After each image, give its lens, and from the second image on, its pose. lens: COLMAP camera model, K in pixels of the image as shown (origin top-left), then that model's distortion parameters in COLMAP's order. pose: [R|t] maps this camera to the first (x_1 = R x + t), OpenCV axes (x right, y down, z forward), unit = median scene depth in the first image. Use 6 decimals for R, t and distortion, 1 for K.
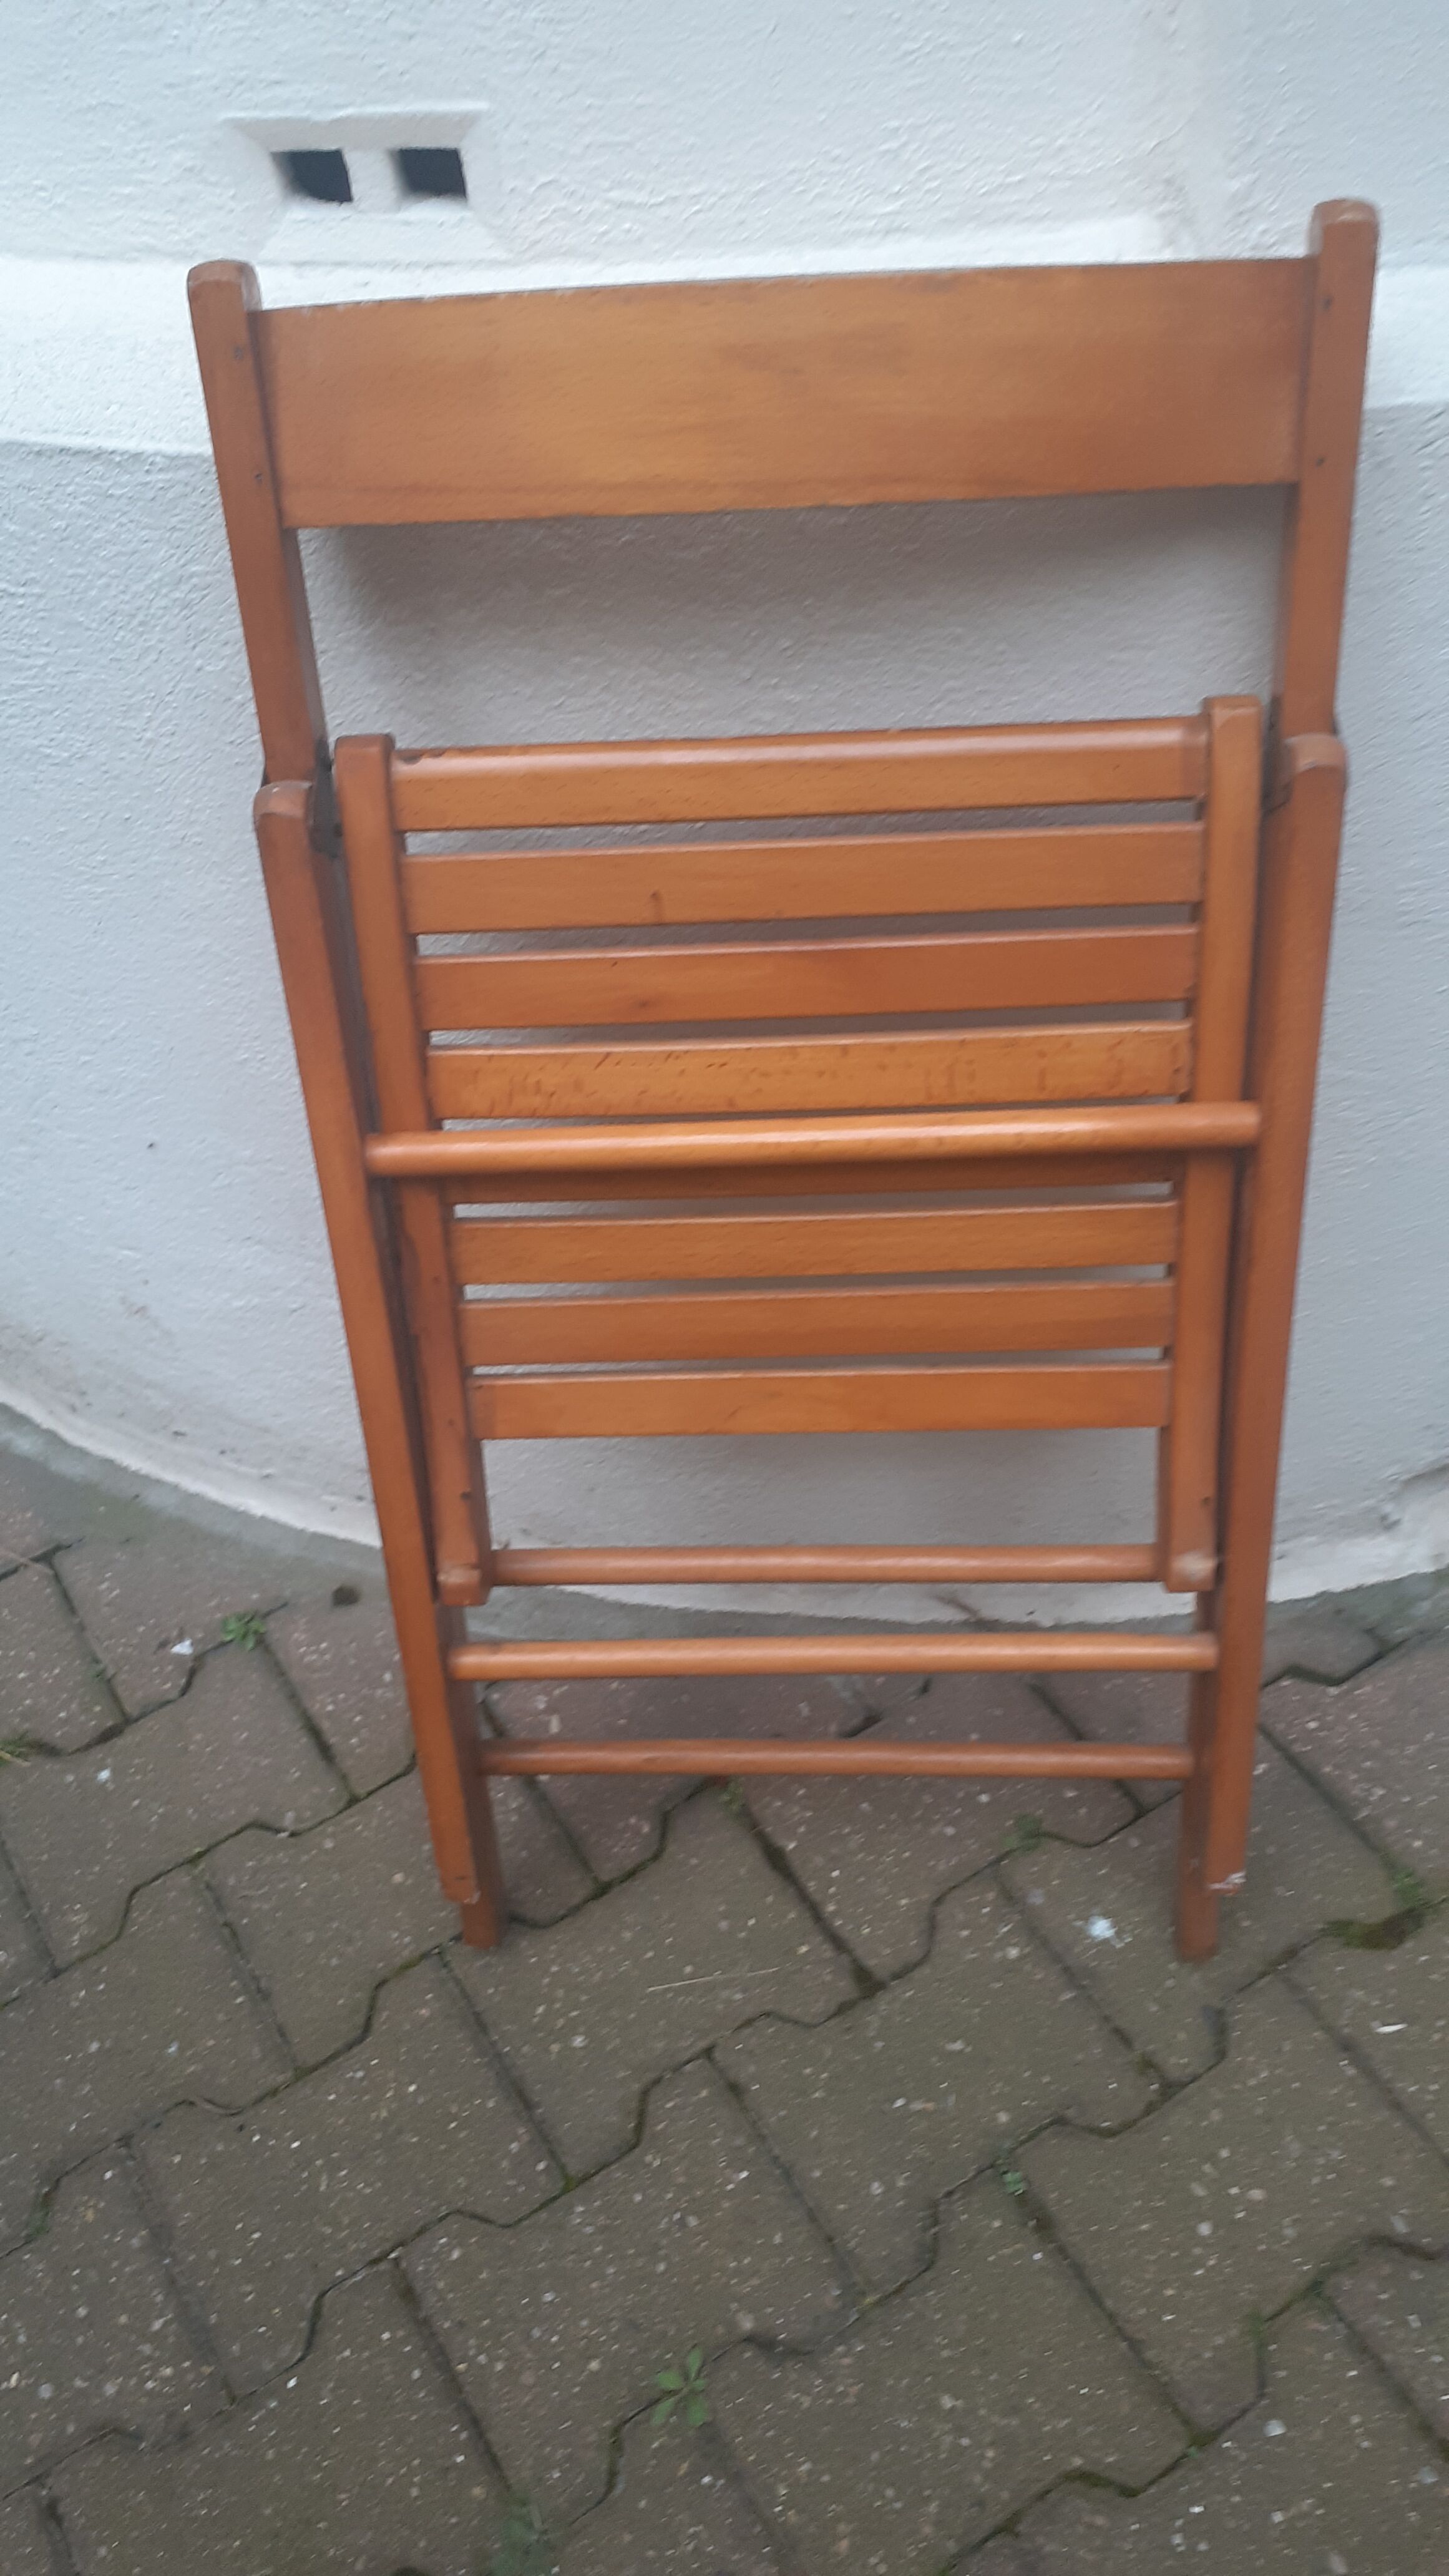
lens RADIAL K [[2057.1, 0, 736.4], [0, 2057.1, 1259.2], [0, 0, 1]] dist [0.030992, -0.053761]
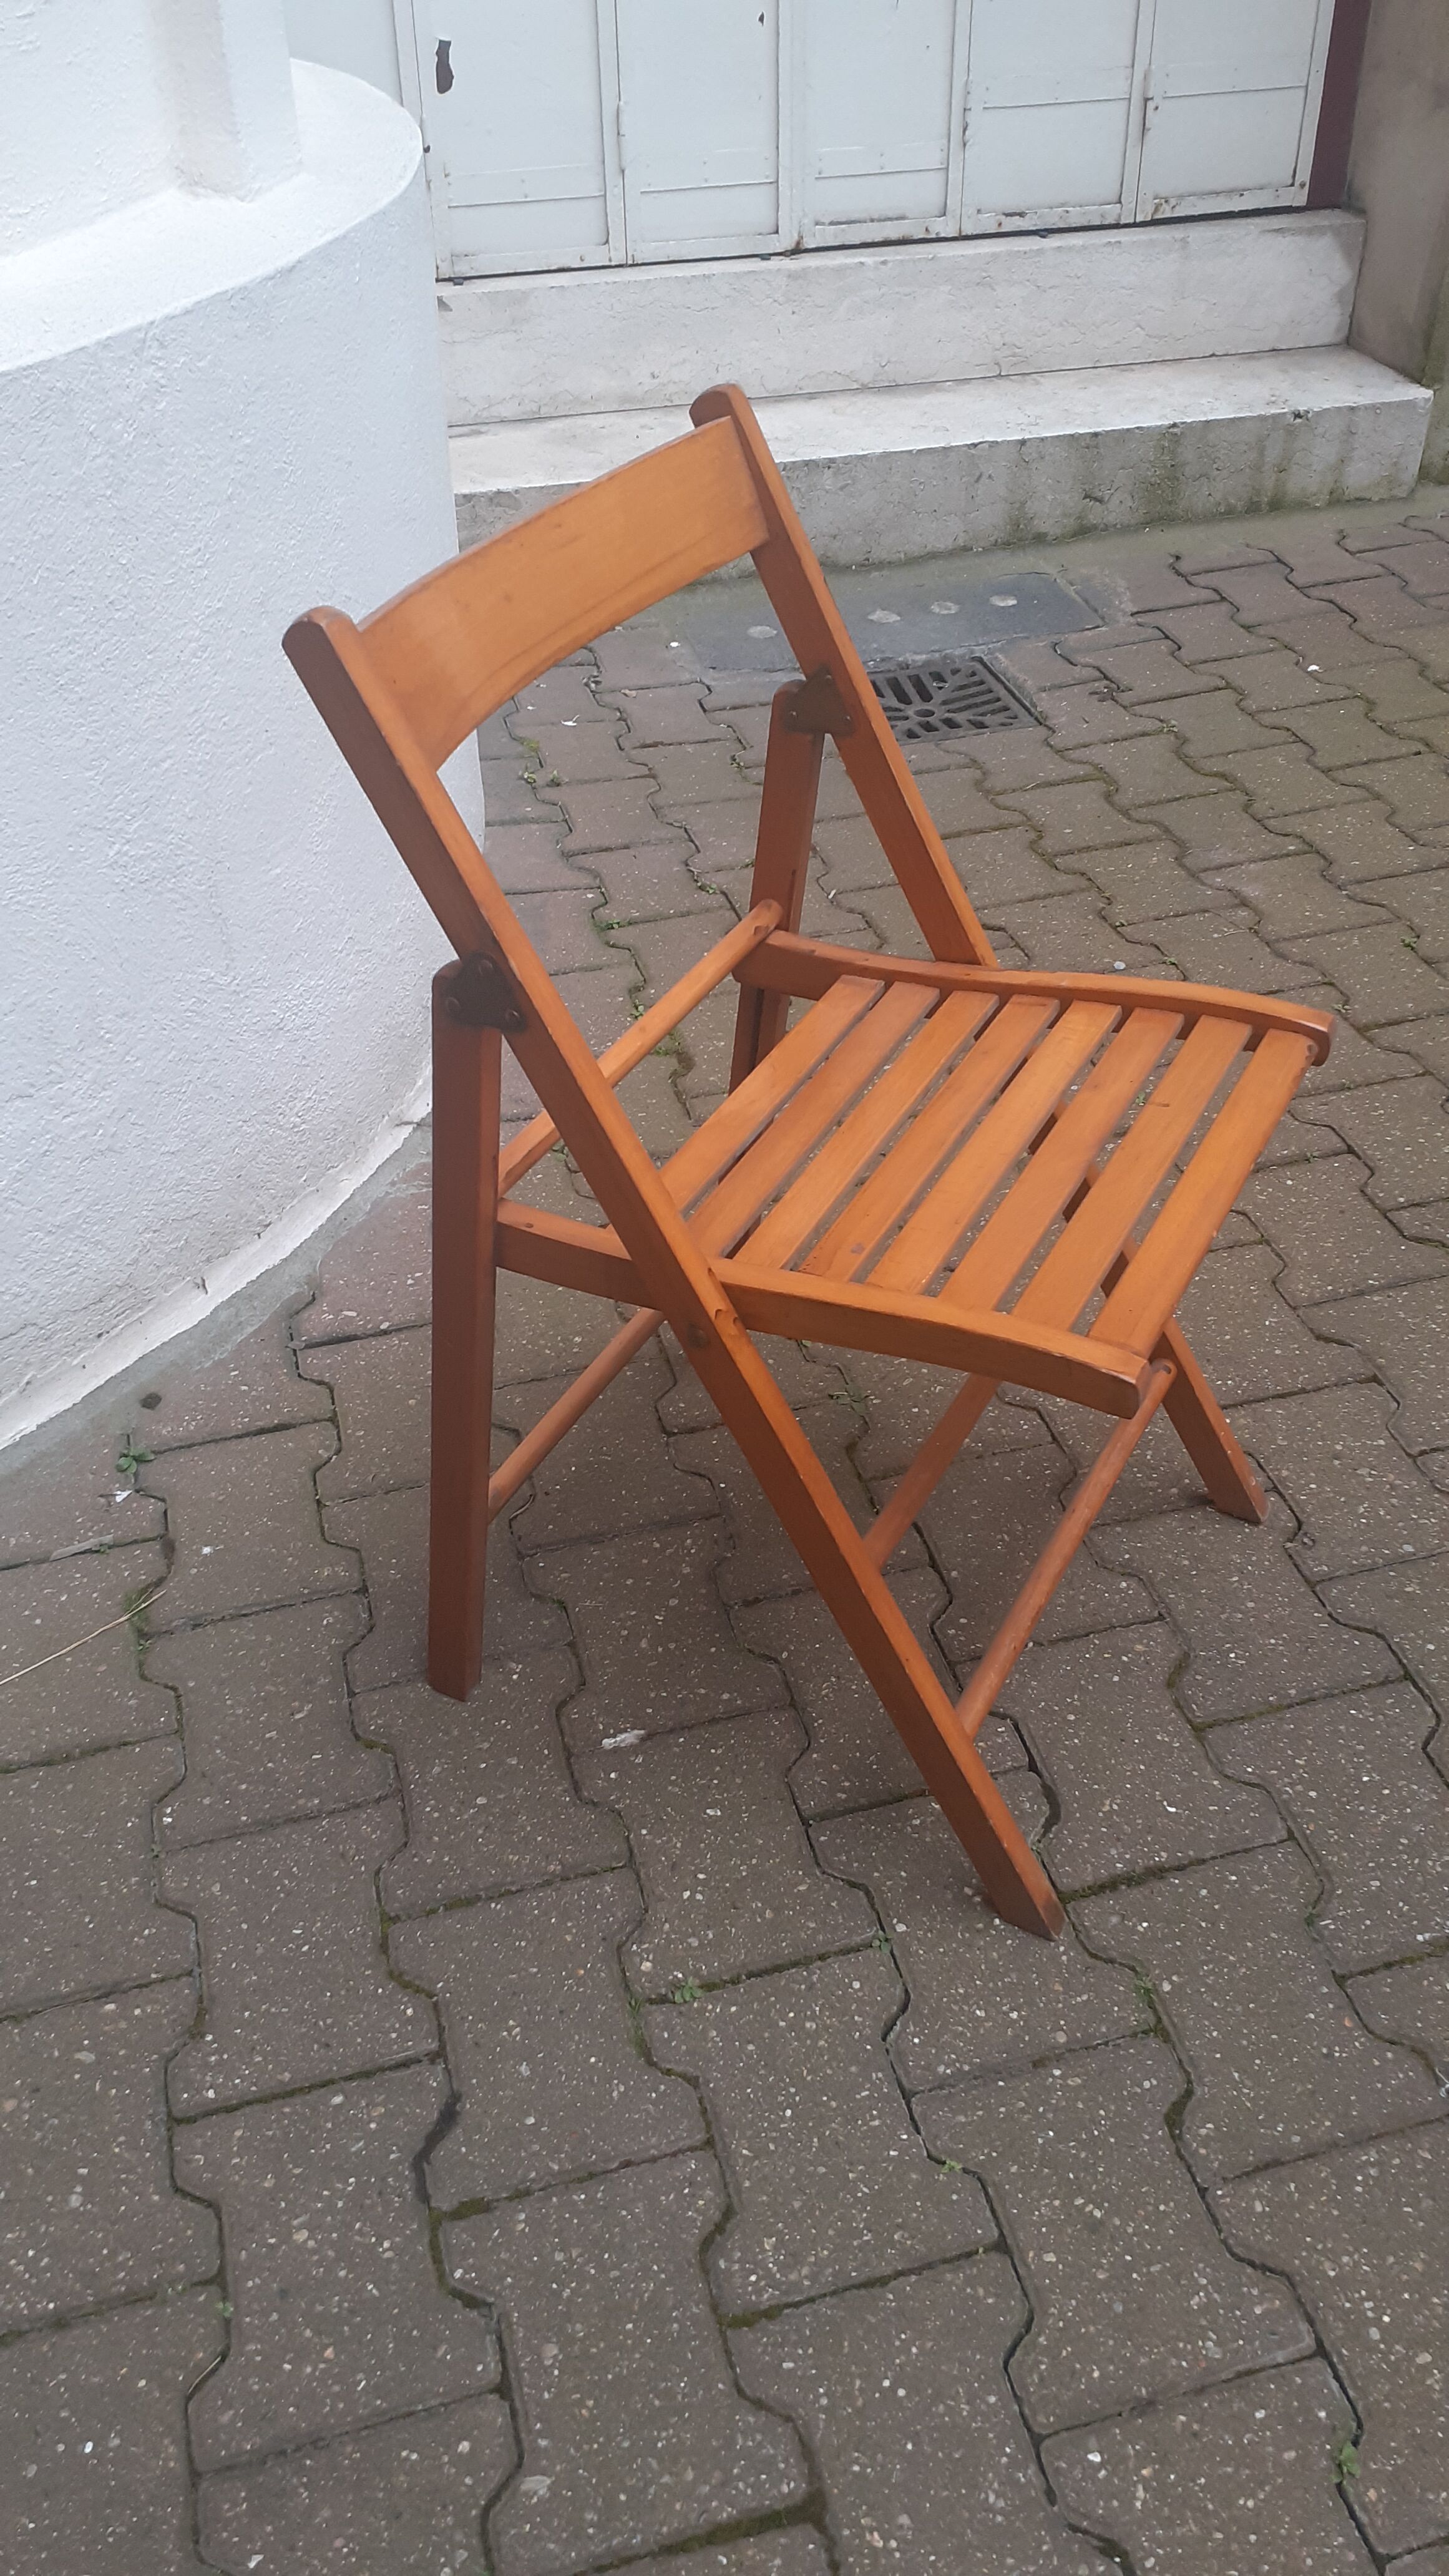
lens RADIAL K [[2057.1, 0, 688.8], [0, 2057.1, 1300.5], [0, 0, 1]] dist [0.030992, -0.053761]
pose [[0.306832, -0.525139, 0.793778, -1.353522], [0.680220, 0.704330, 0.203027, 0.116751], [-0.665699, 0.477648, 0.573321, 0.071336]]
